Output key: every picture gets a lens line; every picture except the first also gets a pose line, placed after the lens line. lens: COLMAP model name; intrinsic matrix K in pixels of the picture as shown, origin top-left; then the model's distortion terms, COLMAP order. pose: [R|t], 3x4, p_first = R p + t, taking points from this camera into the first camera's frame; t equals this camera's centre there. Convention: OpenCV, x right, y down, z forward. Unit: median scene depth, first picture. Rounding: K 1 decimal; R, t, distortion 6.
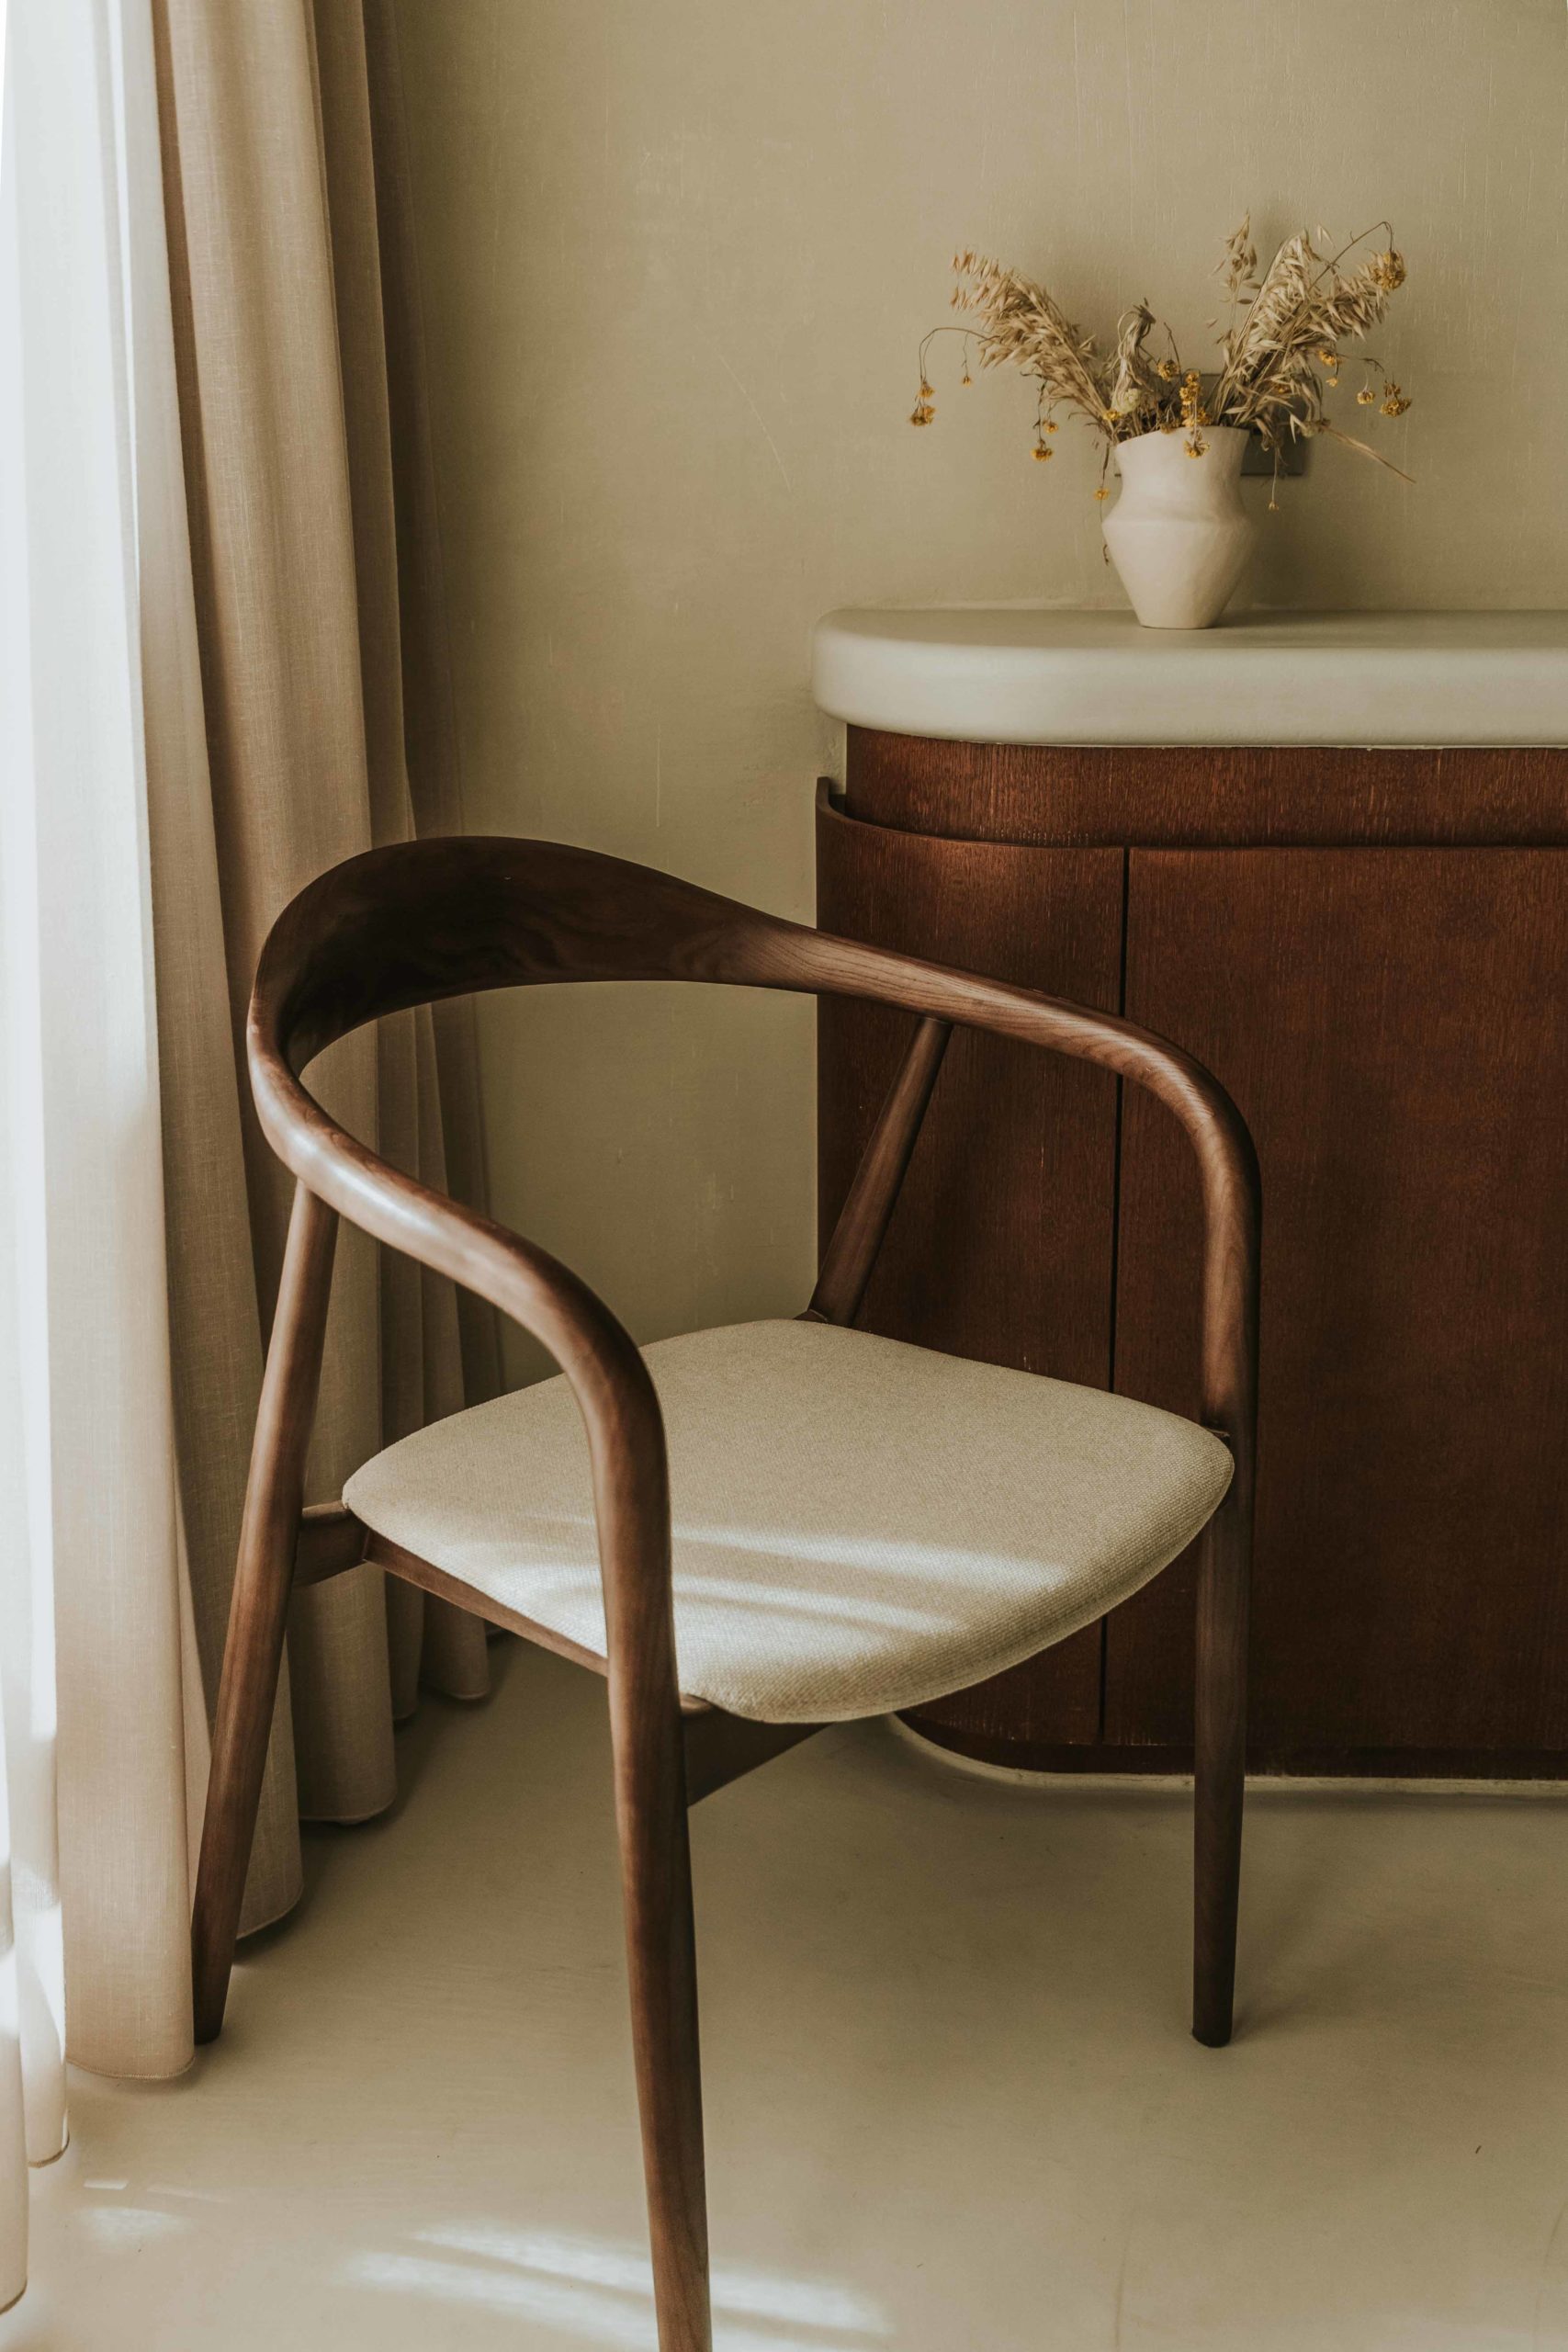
lens RADIAL K [[2674.0, 0, 784.5], [0, 2674.0, 1173.9], [0, 0, 1]] dist [-0.003887, 0.000000]
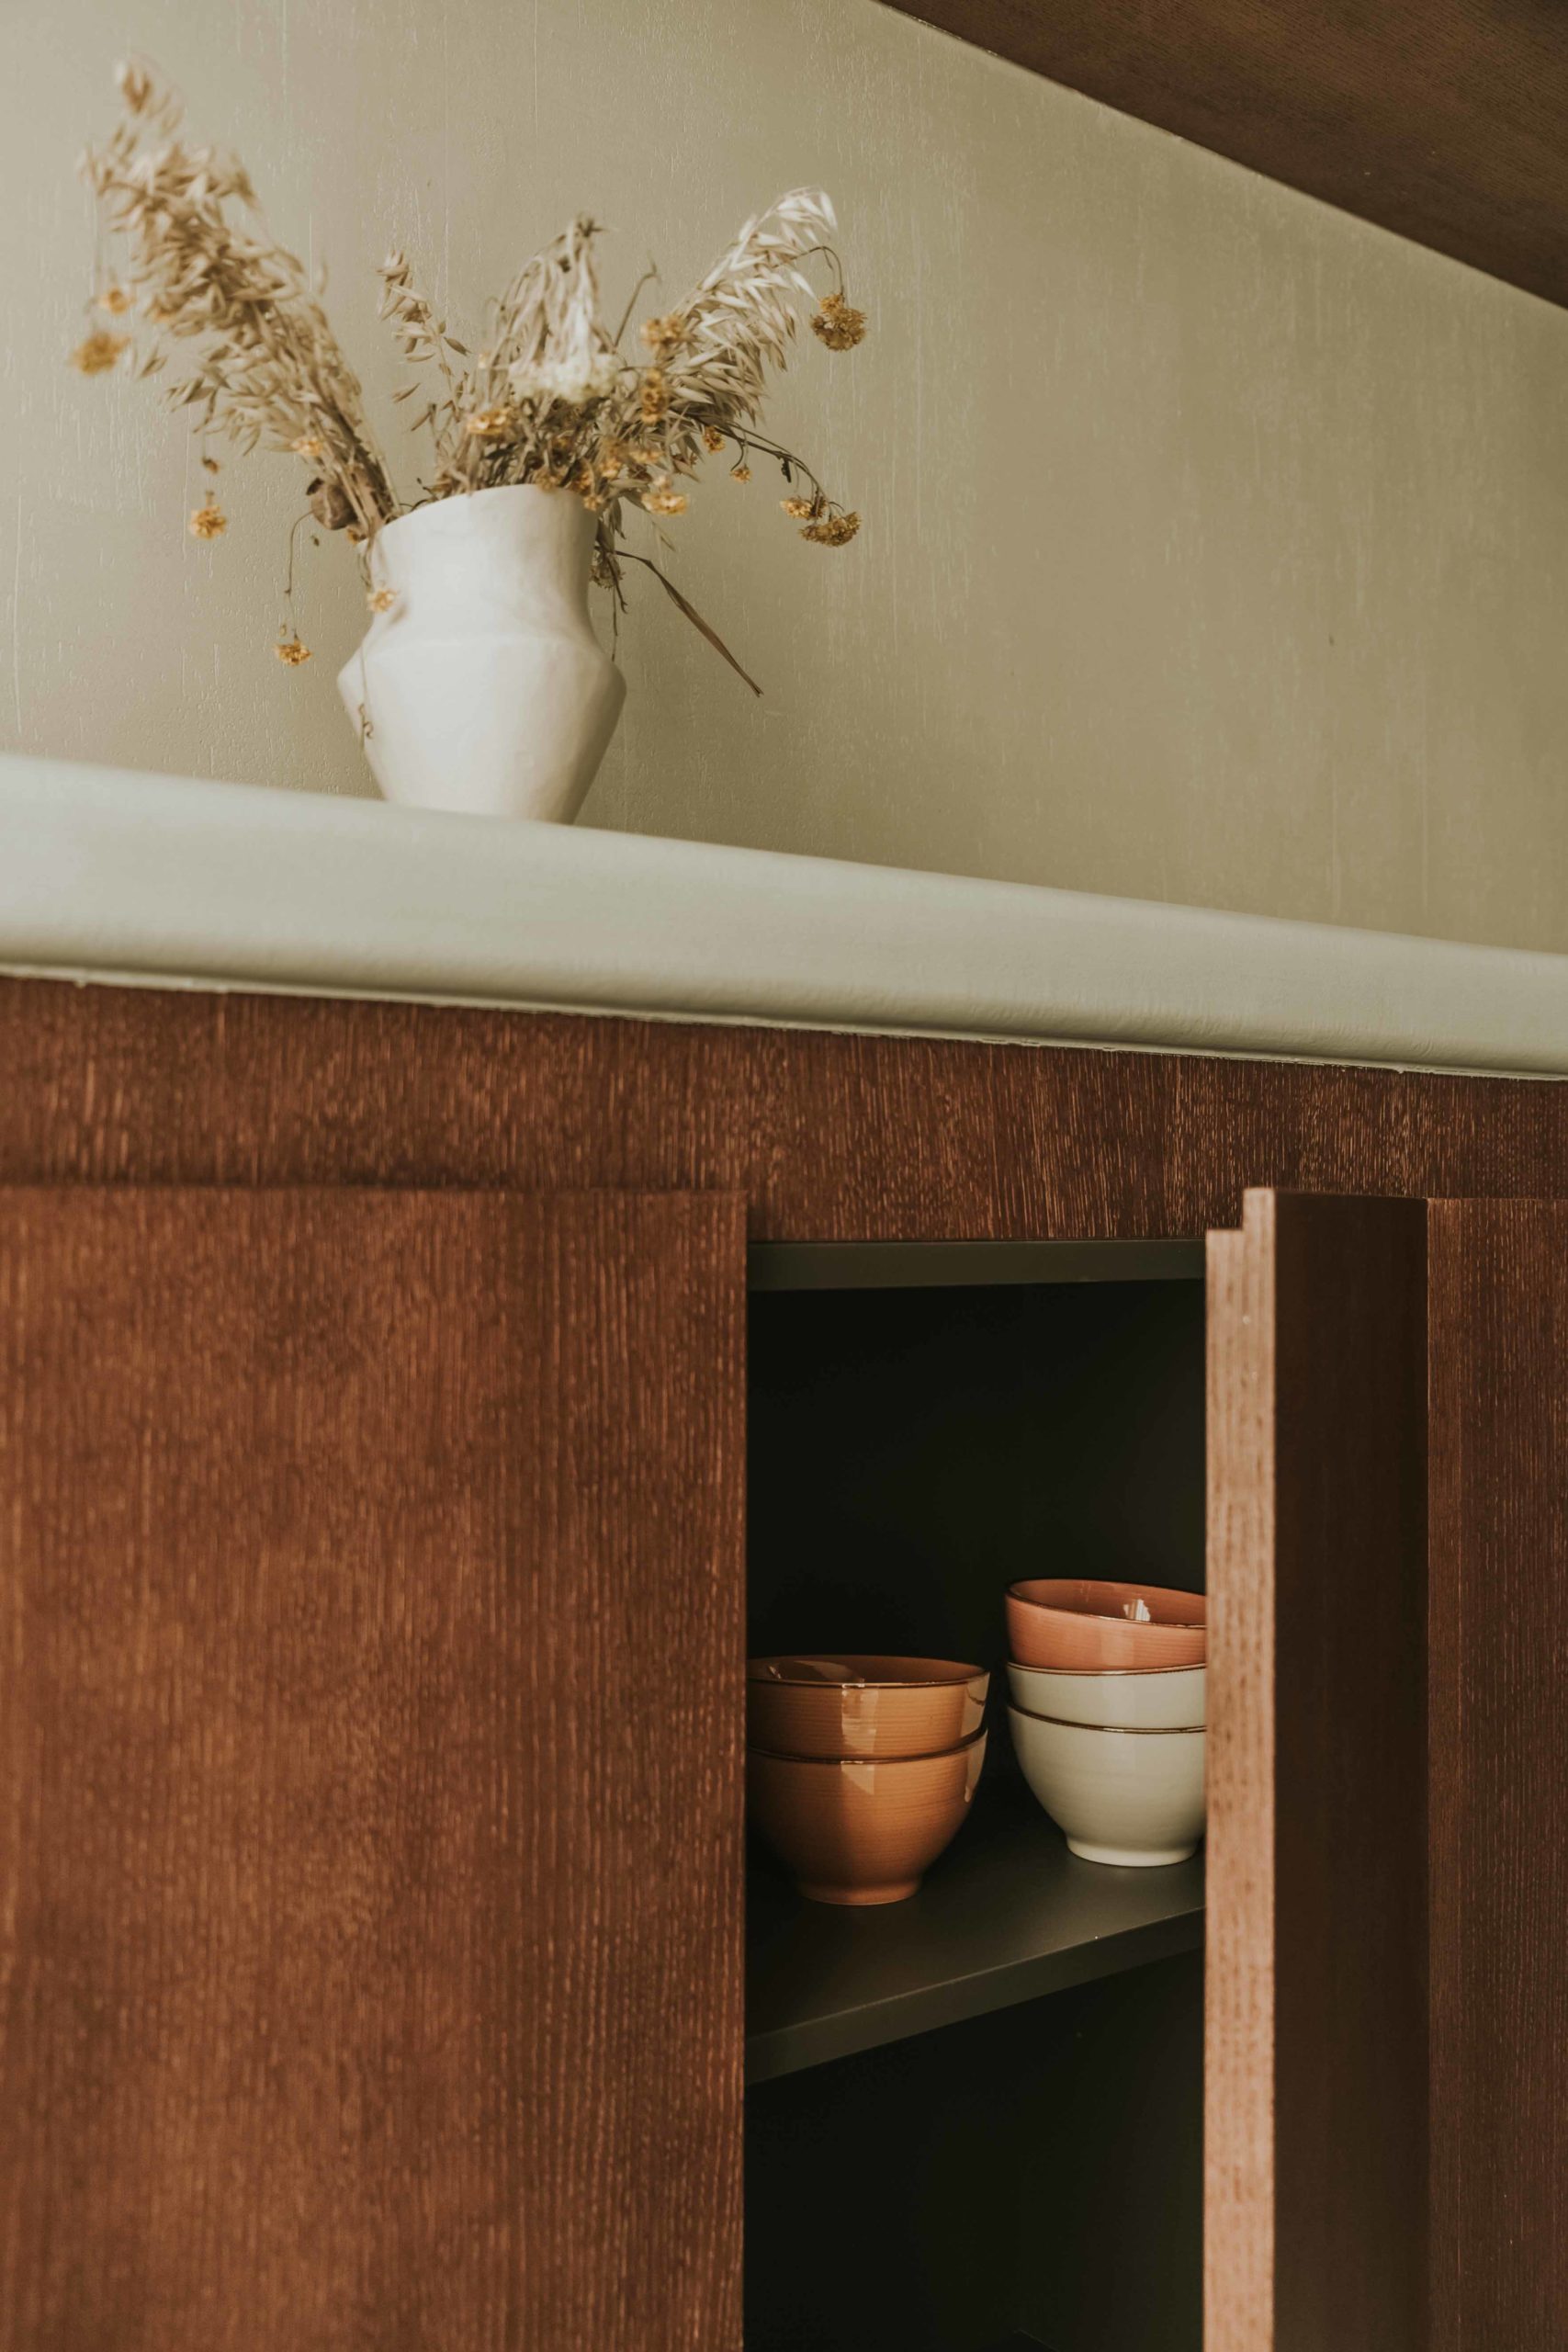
lens RADIAL K [[2257.9, 0, 785.0], [0, 2257.9, 1173.0], [0, 0, 1]] dist [0.005584, 0.000000]
pose [[0.779018, 0.020896, 0.626653, 0.065268], [0.200500, 0.938664, -0.280551, 0.009653], [-0.594079, 0.344198, 0.727047, 0.637708]]
